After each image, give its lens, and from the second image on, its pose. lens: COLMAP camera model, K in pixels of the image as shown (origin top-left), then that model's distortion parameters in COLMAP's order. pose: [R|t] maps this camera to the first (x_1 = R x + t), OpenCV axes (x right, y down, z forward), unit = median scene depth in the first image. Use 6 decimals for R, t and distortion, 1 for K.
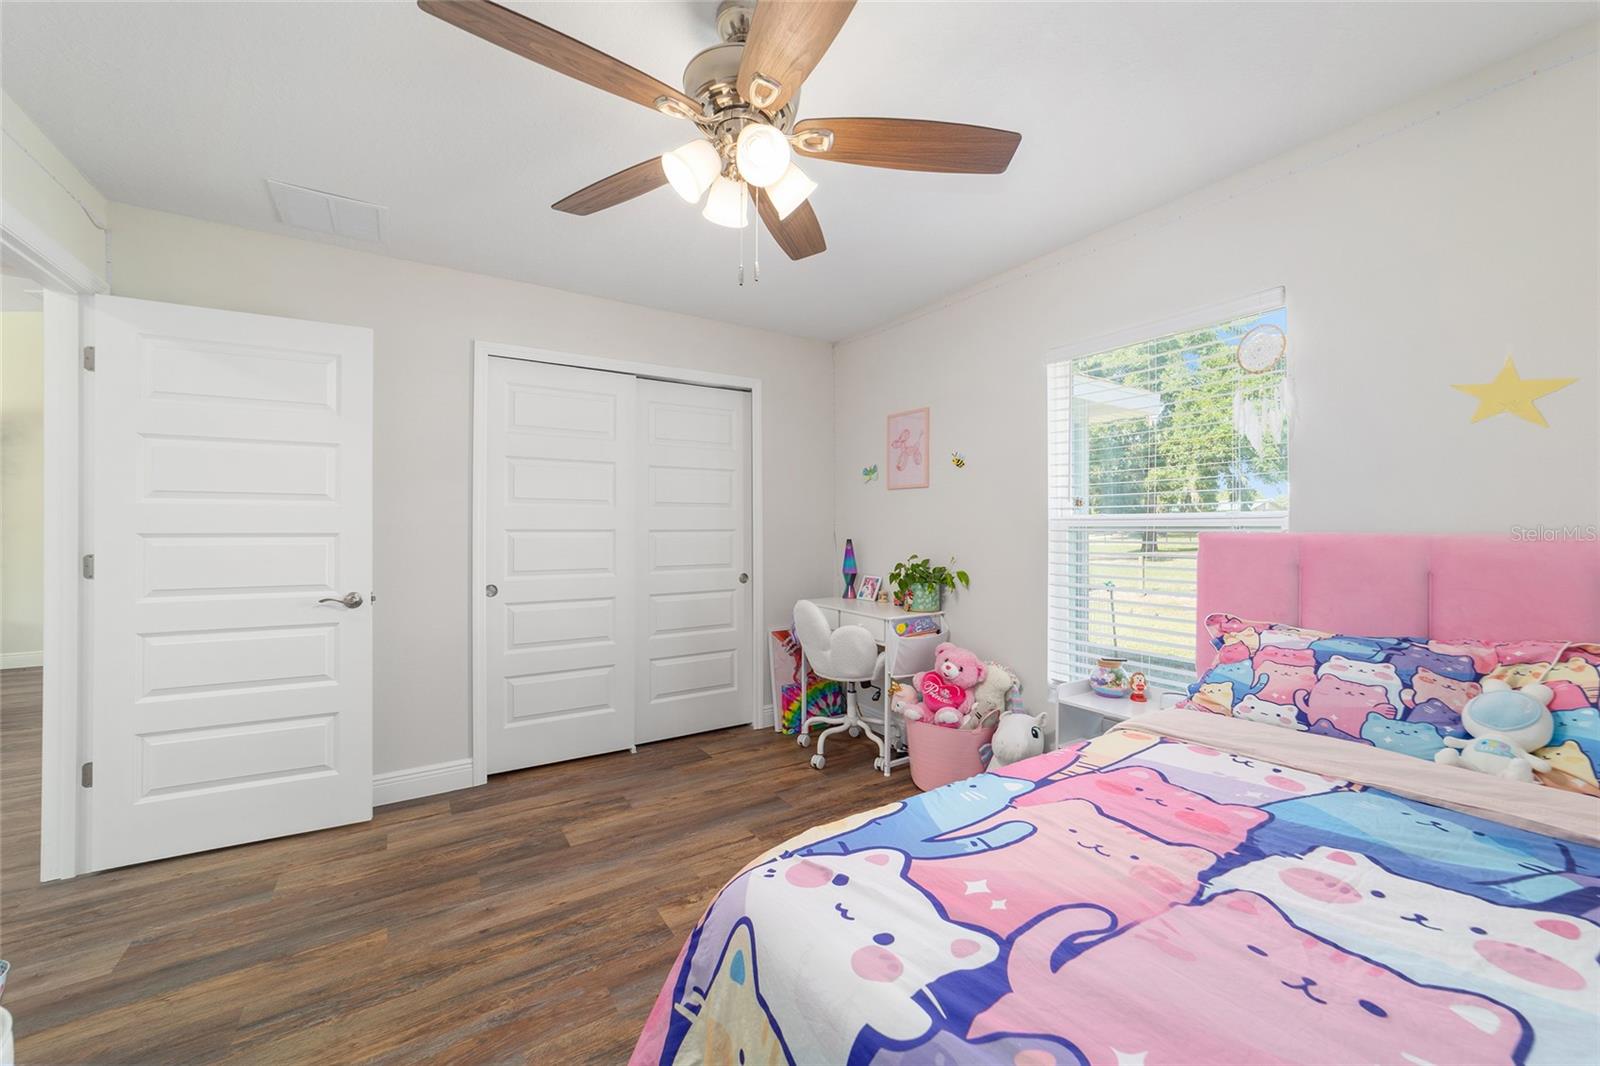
lens RADIAL K [[645.3, 0, 800.0], [0, 645.3, 533.0], [0, 0, 1]] dist [-0.000744, 0.000116]
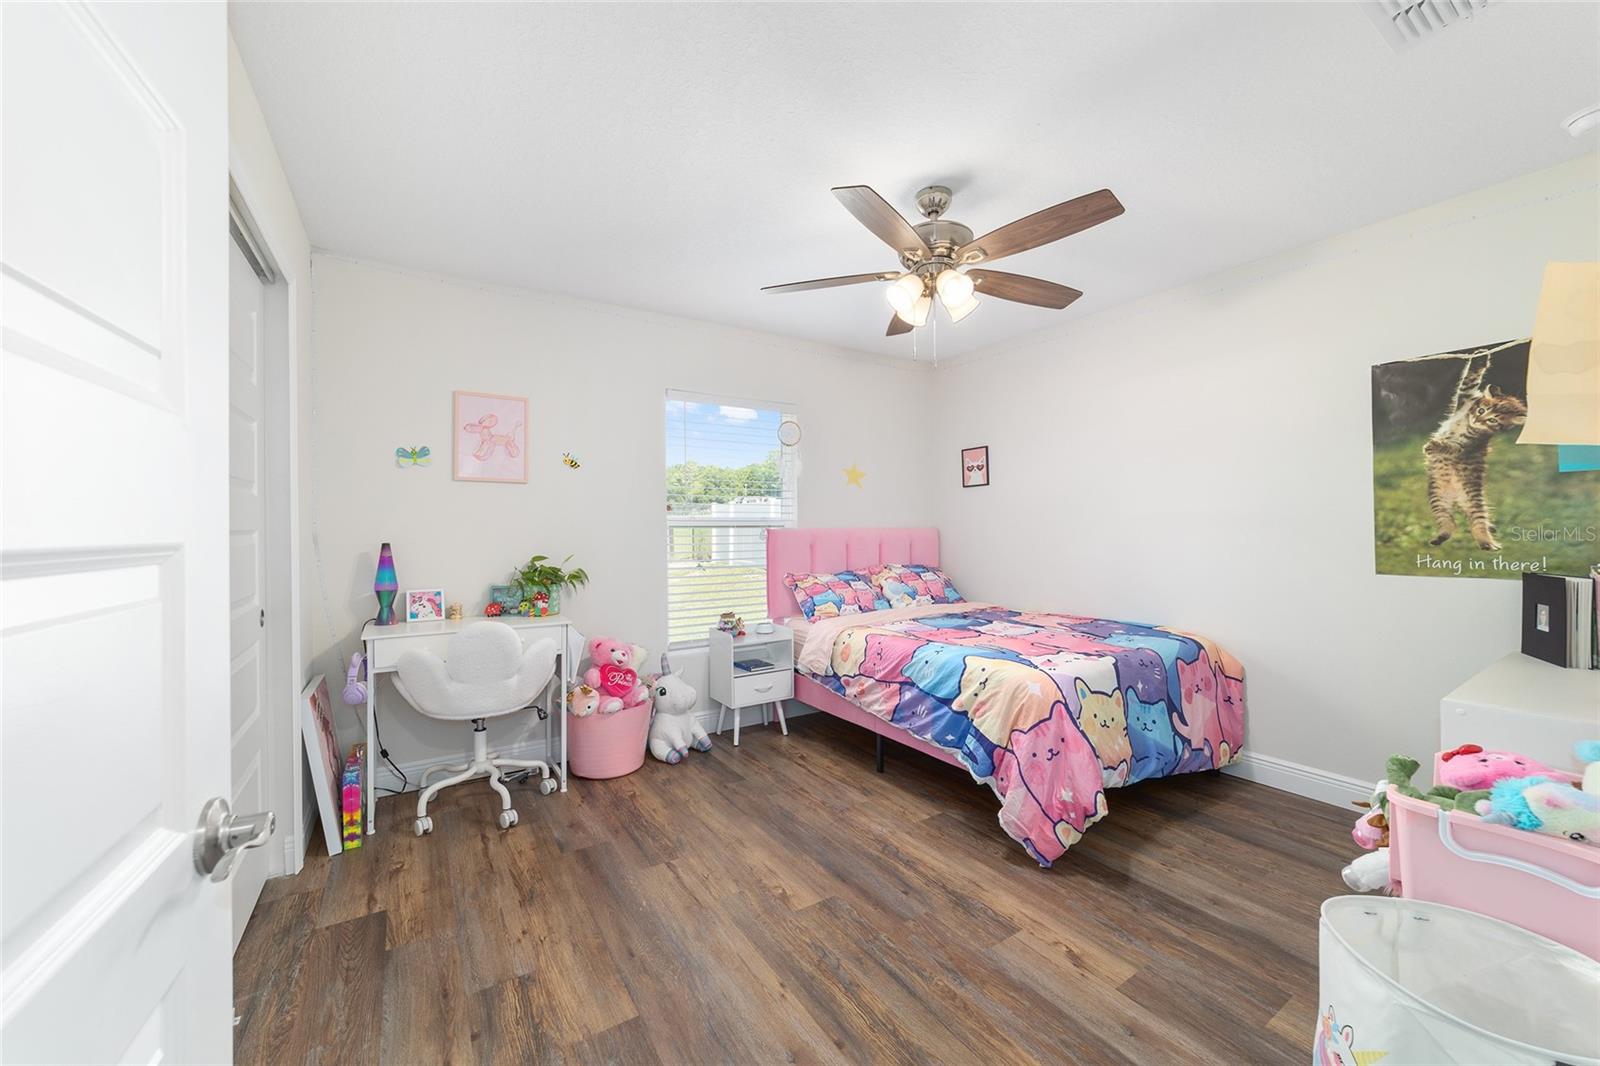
lens RADIAL K [[621.5, 0, 819.7], [0, 621.5, 529.0], [0, 0, 1]] dist [-0.000711, 0.000215]
pose [[-0.041628, -0.004483, 0.999123, -0.837175], [0.009527, 0.999943, 0.004883, -0.006410], [-0.999088, 0.009721, -0.041583, 0.709780]]
